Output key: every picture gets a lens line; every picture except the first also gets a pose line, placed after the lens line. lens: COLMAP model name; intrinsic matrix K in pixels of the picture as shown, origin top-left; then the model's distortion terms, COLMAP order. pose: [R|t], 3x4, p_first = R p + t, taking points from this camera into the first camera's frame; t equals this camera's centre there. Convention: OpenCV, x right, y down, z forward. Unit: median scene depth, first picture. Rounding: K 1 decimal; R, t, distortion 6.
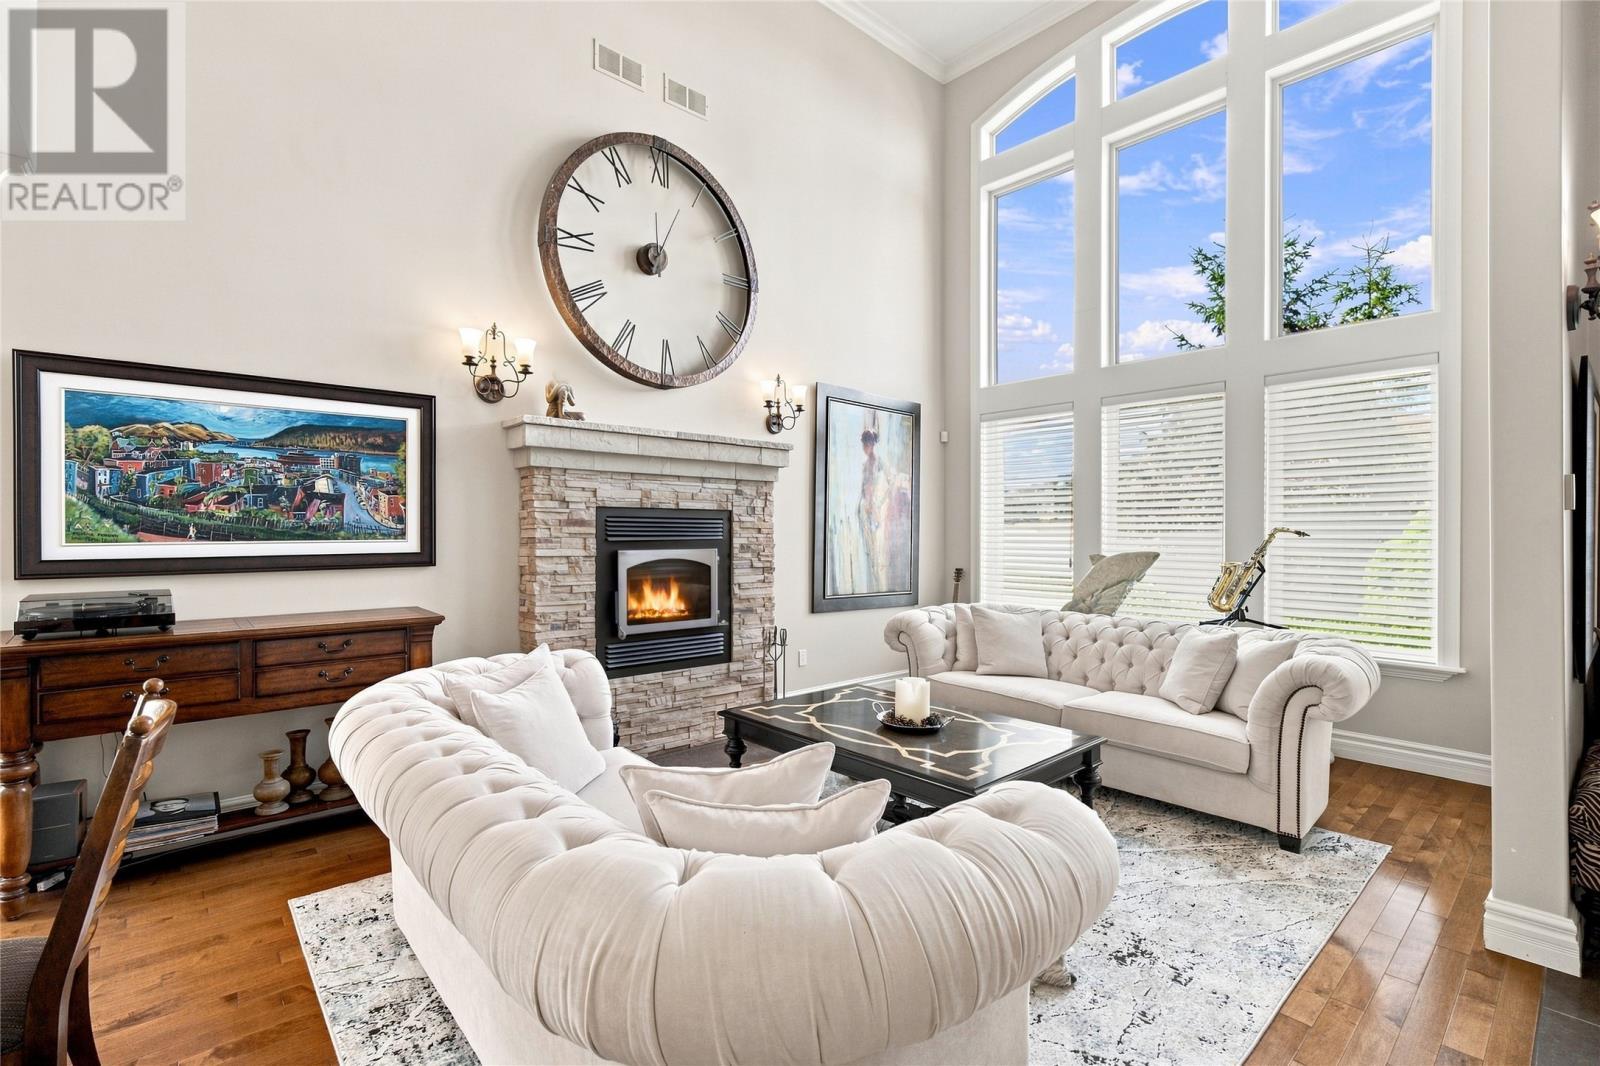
lens RADIAL K [[719.5, 0, 804.5], [0, 719.5, 533.3], [0, 0, 1]] dist [-0.000110, 0.001467]
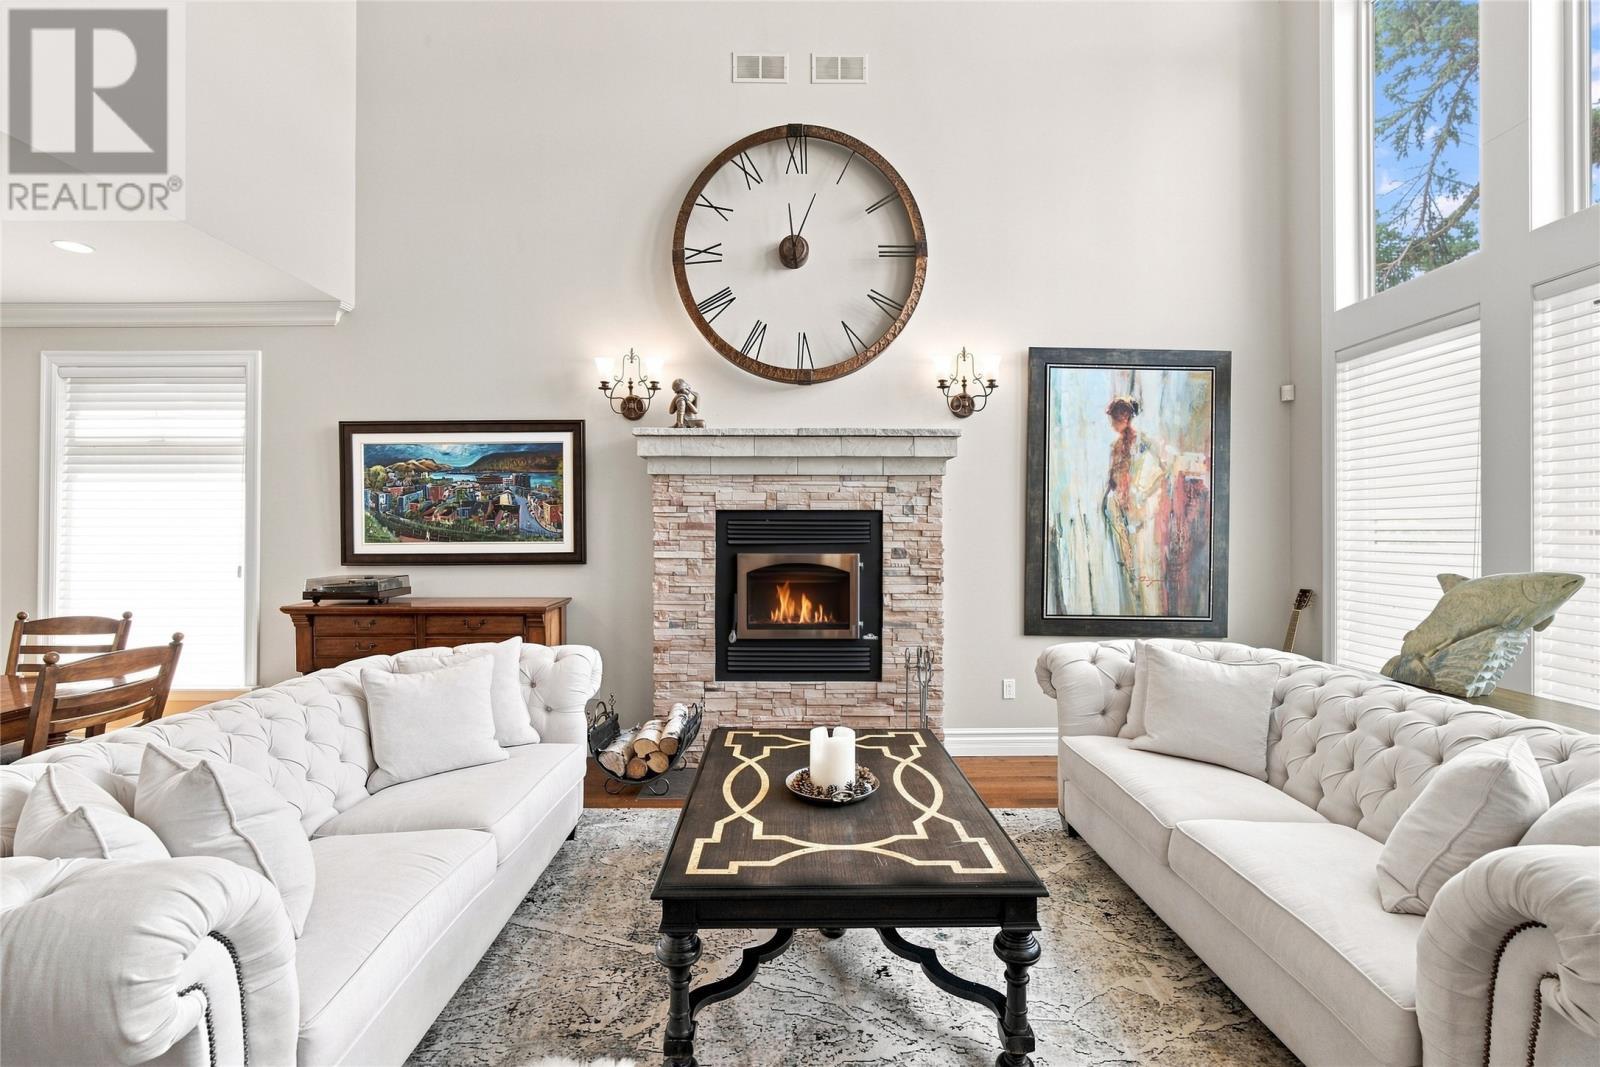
lens RADIAL K [[719.5, 0, 800.2], [0, 719.5, 531.9], [0, 0, 1]] dist [-0.000110, 0.001467]
pose [[0.752179, -0.003413, -0.658950, 0.466309], [0.000230, 0.999988, -0.004918, -0.001317], [0.658959, 0.003548, 0.752171, 0.305394]]
